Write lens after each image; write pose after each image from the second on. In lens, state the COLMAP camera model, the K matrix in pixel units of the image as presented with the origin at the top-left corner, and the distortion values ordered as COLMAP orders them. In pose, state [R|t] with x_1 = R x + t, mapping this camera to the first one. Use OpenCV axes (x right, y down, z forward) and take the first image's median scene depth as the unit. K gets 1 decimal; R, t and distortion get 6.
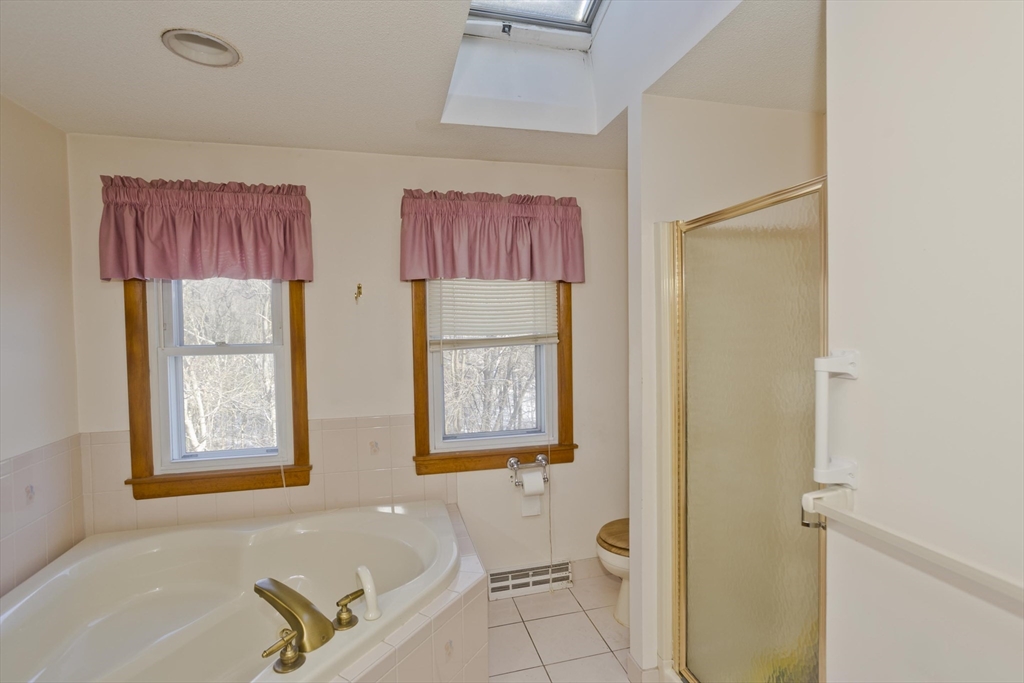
lens RADIAL K [[495.5, 0, 515.3], [0, 495.5, 343.0], [0, 0, 1]] dist [-0.027934, 0.008144]
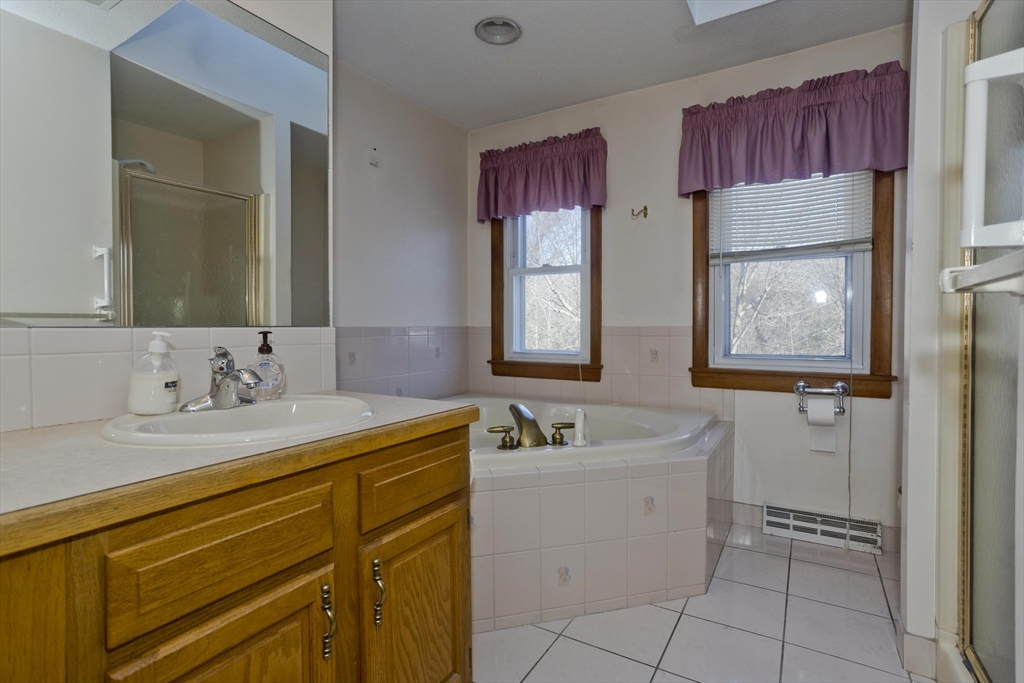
lens RADIAL K [[495.5, 0, 519.4], [0, 495.5, 336.6], [0, 0, 1]] dist [-0.027934, 0.008144]
pose [[0.697240, 0.026612, -0.716343, 0.294983], [-0.040018, 0.999197, -0.001831, 0.190159], [0.715720, 0.029944, 0.697746, 0.029056]]
